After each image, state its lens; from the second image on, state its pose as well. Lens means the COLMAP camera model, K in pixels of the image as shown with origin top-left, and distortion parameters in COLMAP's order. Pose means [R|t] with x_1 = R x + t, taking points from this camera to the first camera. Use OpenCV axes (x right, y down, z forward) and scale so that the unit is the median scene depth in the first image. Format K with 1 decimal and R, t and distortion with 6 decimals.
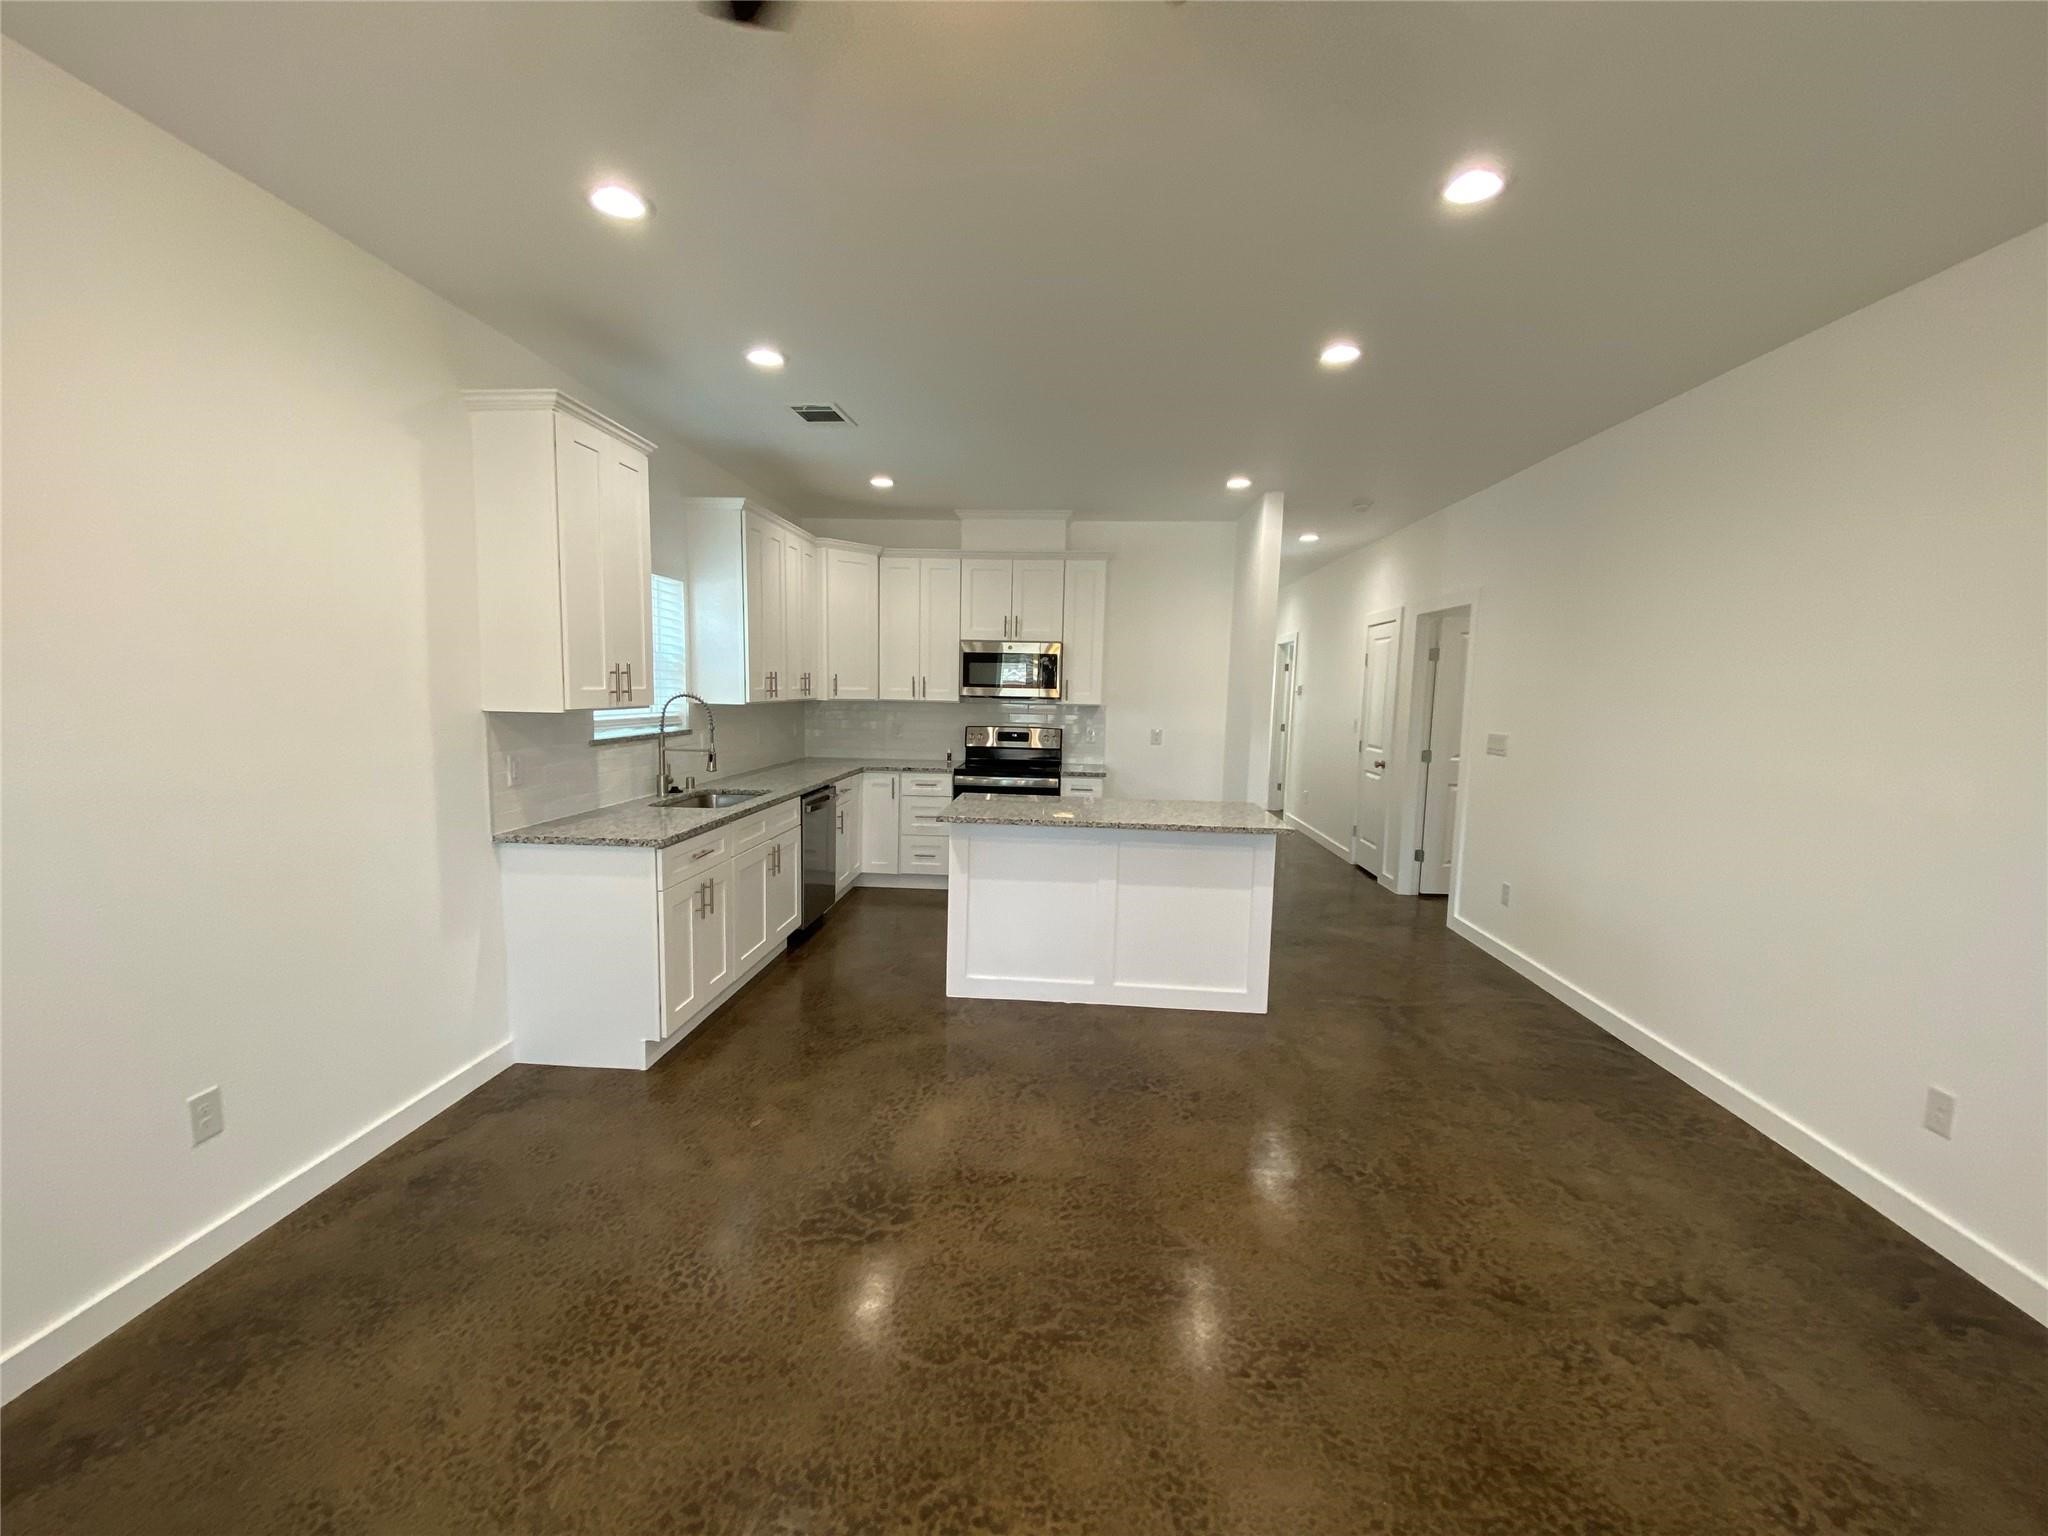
lens RADIAL K [[794.7, 0, 1013.3], [0, 794.7, 772.4], [0, 0, 1]] dist [0.000291, -0.000224]
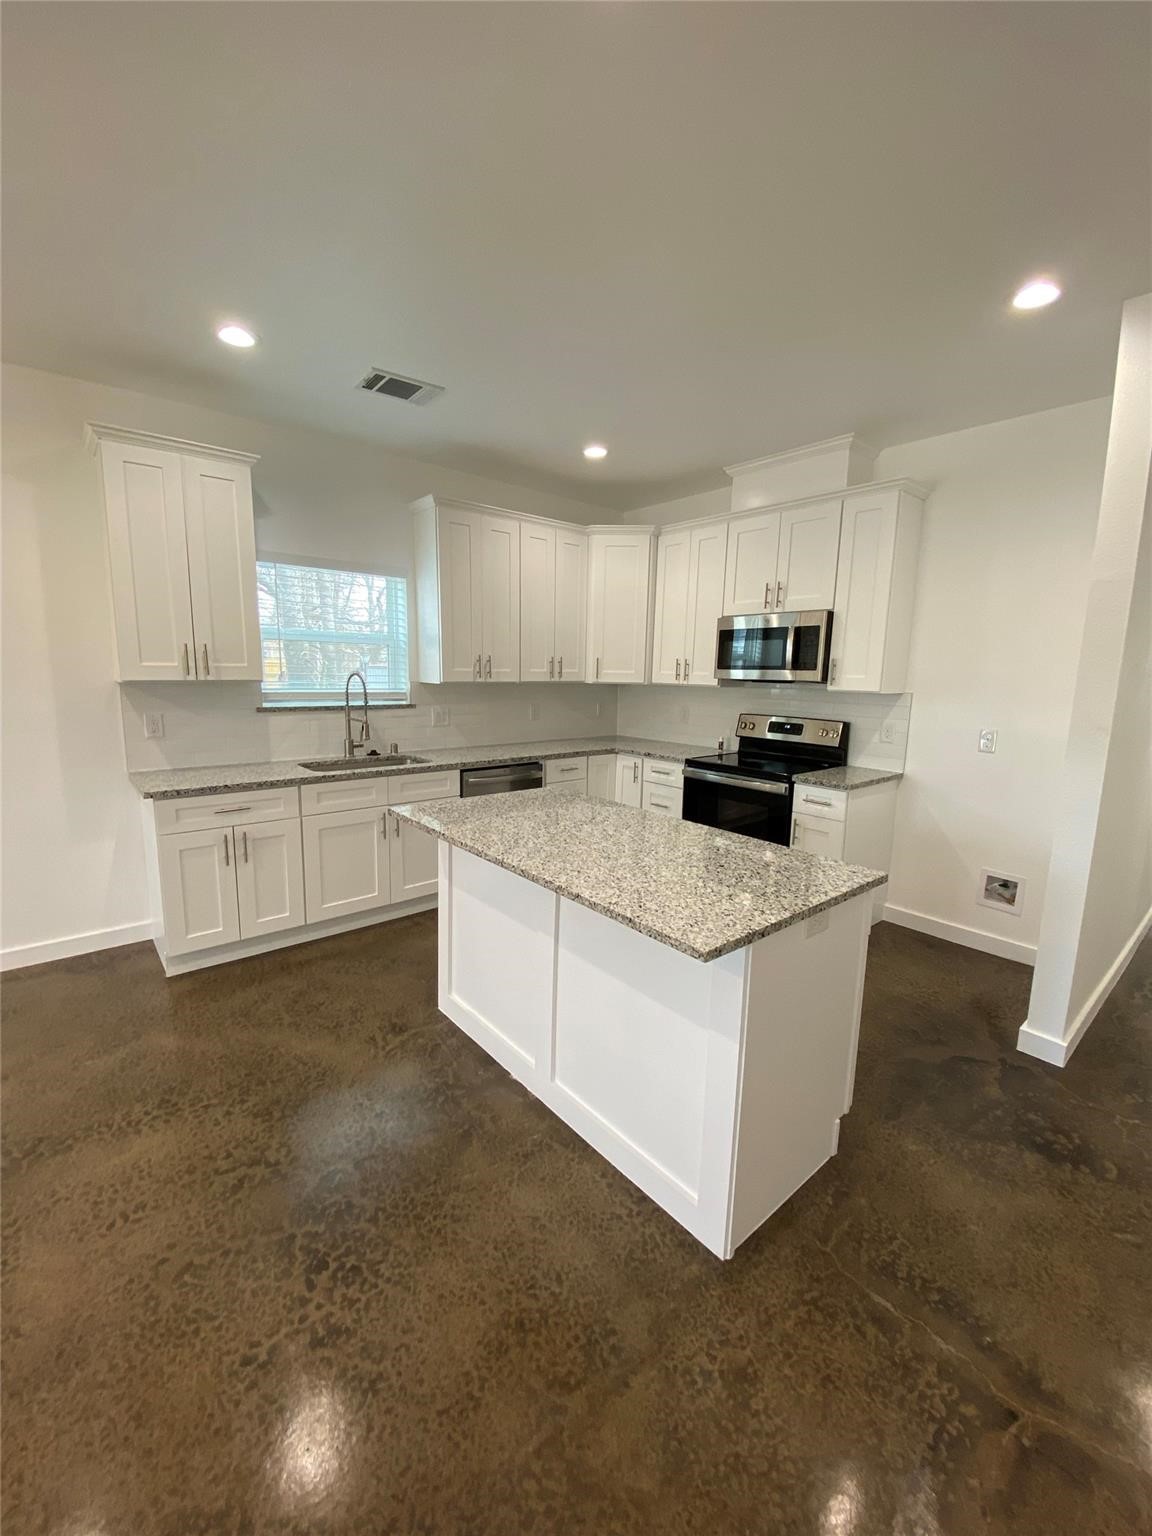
lens RADIAL K [[612.9, 0, 575.4], [0, 612.9, 764.8], [0, 0, 1]] dist [0.036885, -0.026296]
pose [[0.710299, 0.102875, -0.696342, 0.418210], [-0.078448, 0.994669, 0.066929, -0.044788], [0.699515, 0.007086, 0.714583, 0.514838]]
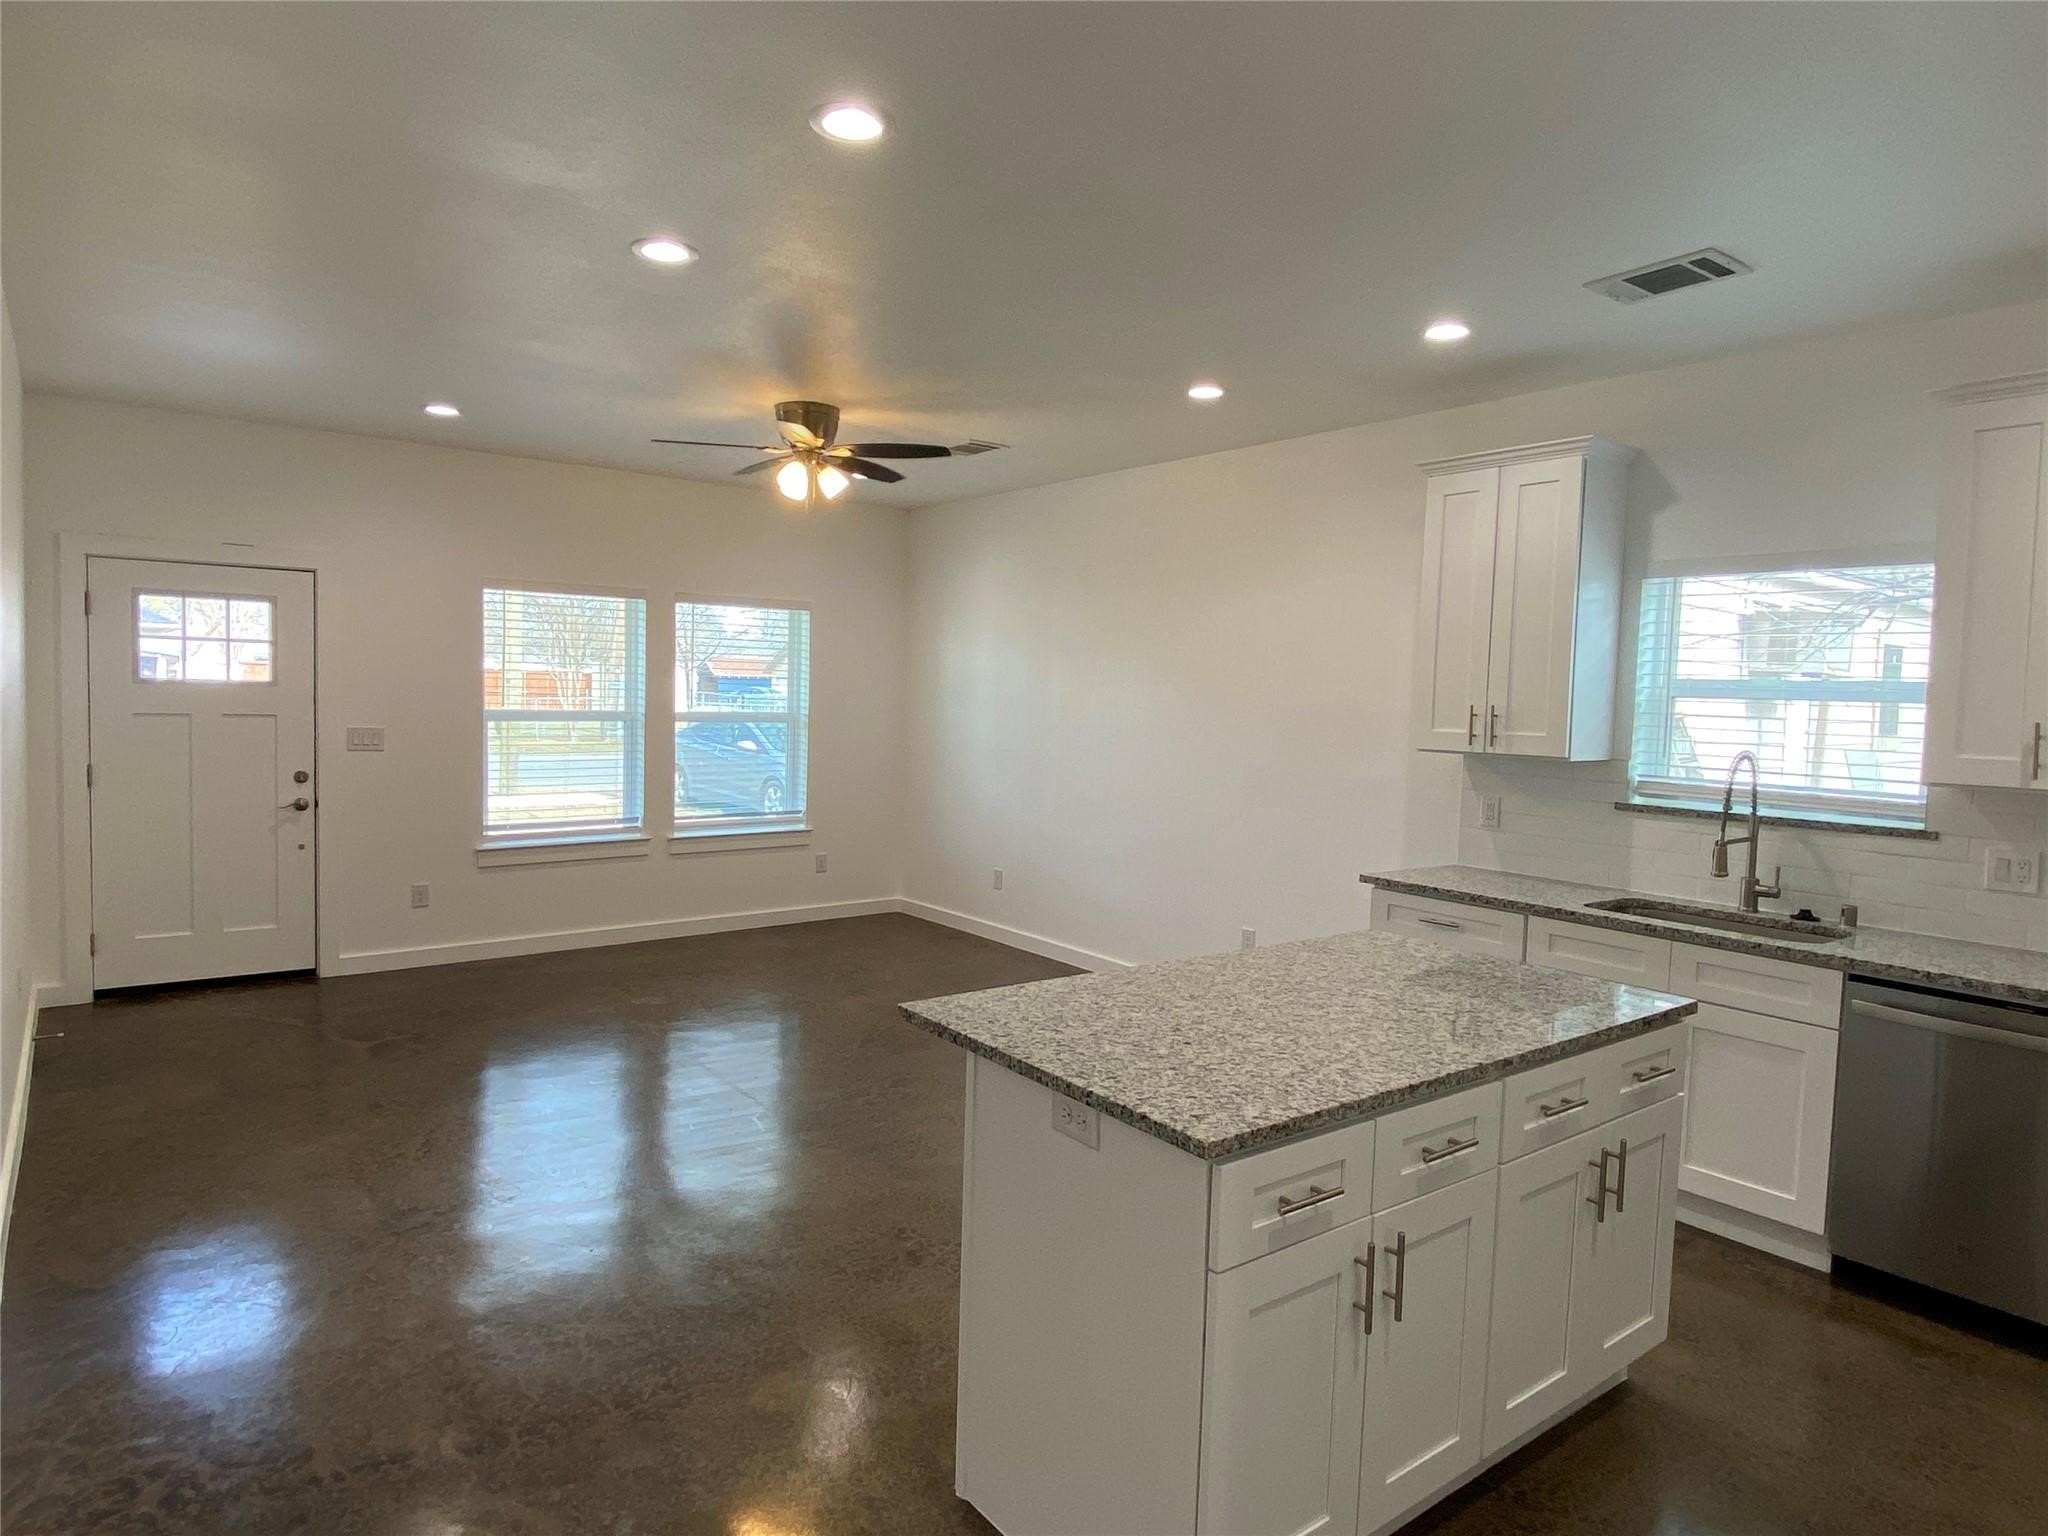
lens RADIAL K [[1239.4, 0, 1024.0], [0, 1239.4, 768.0], [0, 0, 1]] dist [0.003984, 0.000444]
pose [[-0.731897, -0.002570, -0.681411, 0.614244], [-0.120028, 0.984843, 0.125207, -0.128142], [0.670761, 0.173427, -0.721112, 1.190764]]
